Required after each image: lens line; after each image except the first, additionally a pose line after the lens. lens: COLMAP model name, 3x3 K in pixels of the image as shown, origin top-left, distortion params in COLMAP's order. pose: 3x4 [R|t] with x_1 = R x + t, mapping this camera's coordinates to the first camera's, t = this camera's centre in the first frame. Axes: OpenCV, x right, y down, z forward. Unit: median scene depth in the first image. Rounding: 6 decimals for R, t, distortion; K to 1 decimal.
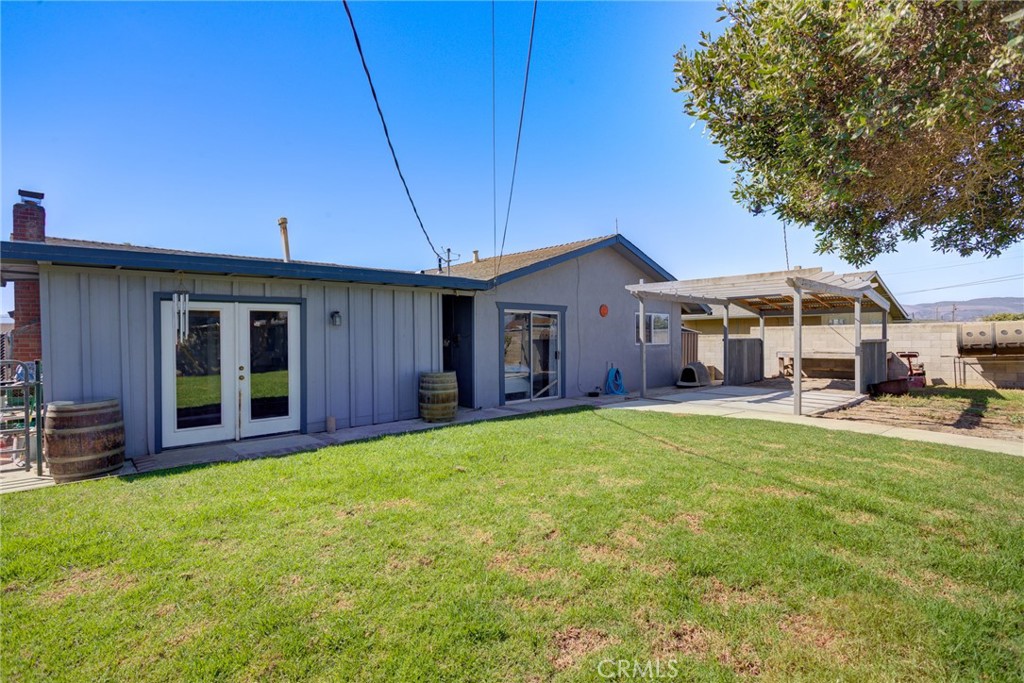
lens RADIAL K [[500.6, 0, 513.9], [0, 500.6, 337.8], [0, 0, 1]] dist [-0.014552, 0.005713]
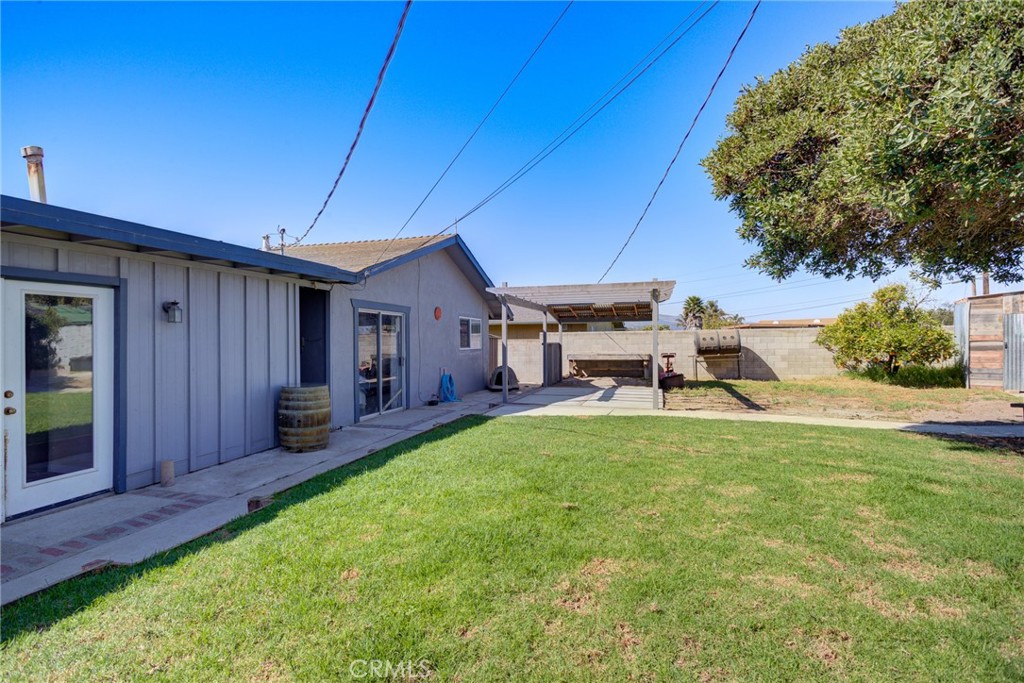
lens RADIAL K [[500.6, 0, 514.8], [0, 500.6, 339.8], [0, 0, 1]] dist [-0.014552, 0.005713]
pose [[0.853849, 0.001783, 0.520518, -0.258380], [0.001548, 0.999981, -0.005966, 0.002244], [-0.520519, 0.005900, 0.853830, 0.161873]]
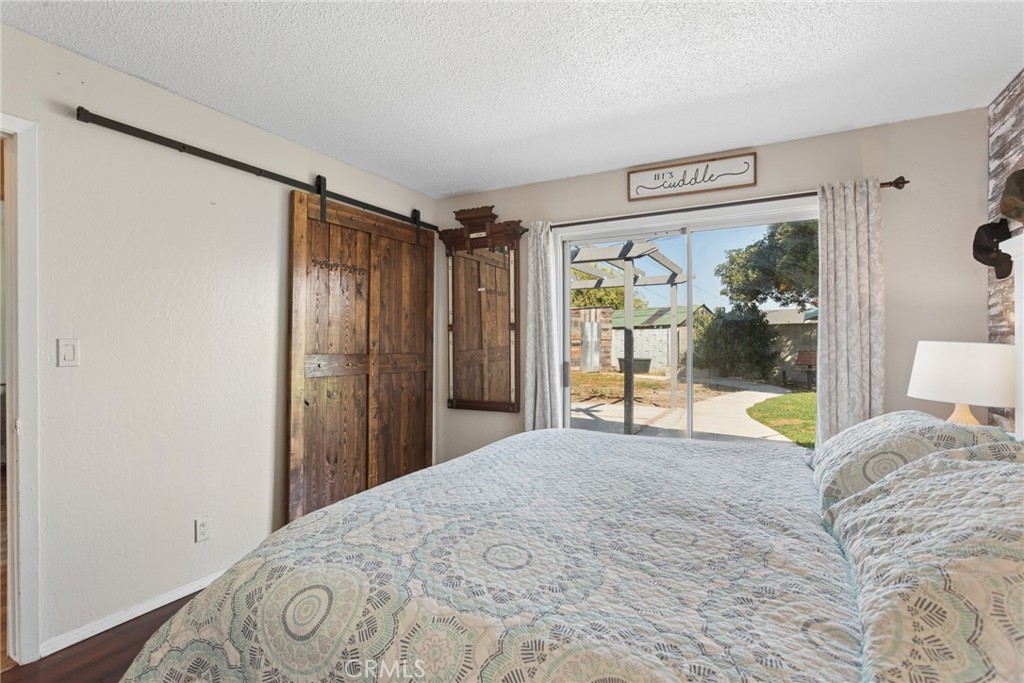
lens RADIAL K [[500.6, 0, 505.2], [0, 500.6, 342.3], [0, 0, 1]] dist [-0.014552, 0.005713]
pose [[-0.319712, 0.010958, 0.947451, -0.253678], [0.006104, 0.999936, -0.009505, 0.025914], [-0.947495, 0.002745, -0.319759, 1.436949]]
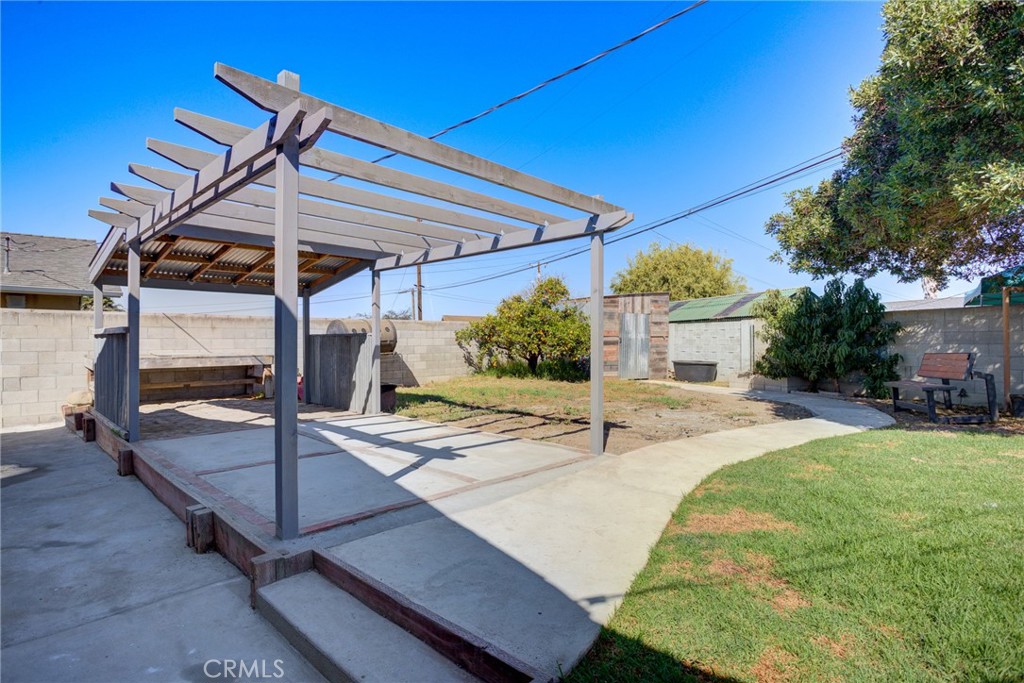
lens RADIAL K [[500.6, 0, 506.6], [0, 500.6, 343.3], [0, 0, 1]] dist [-0.014552, 0.005713]
pose [[-0.061246, 0.004996, 0.998110, 0.005987], [0.003872, 0.999981, -0.004768, 0.024793], [-0.998115, 0.003573, -0.061264, 0.987334]]
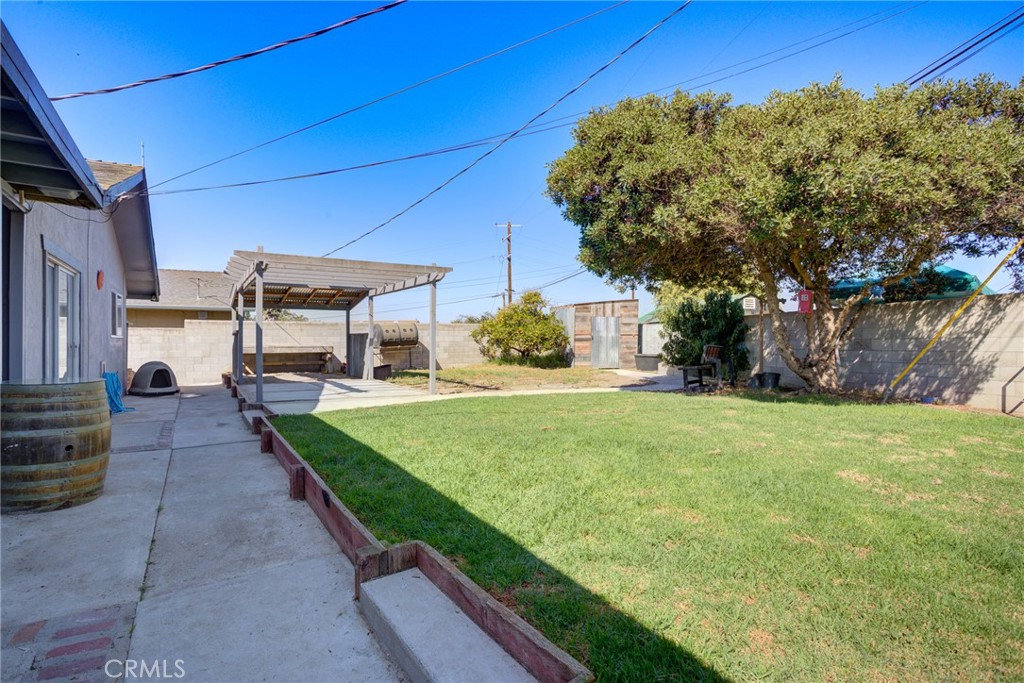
lens RADIAL K [[500.6, 0, 508.3], [0, 500.6, 342.1], [0, 0, 1]] dist [-0.014552, 0.005713]
pose [[0.192942, 0.004316, 0.981201, -0.445637], [-0.000663, 0.999991, -0.004268, 0.034658], [-0.981210, 0.000173, 0.192943, 0.523454]]
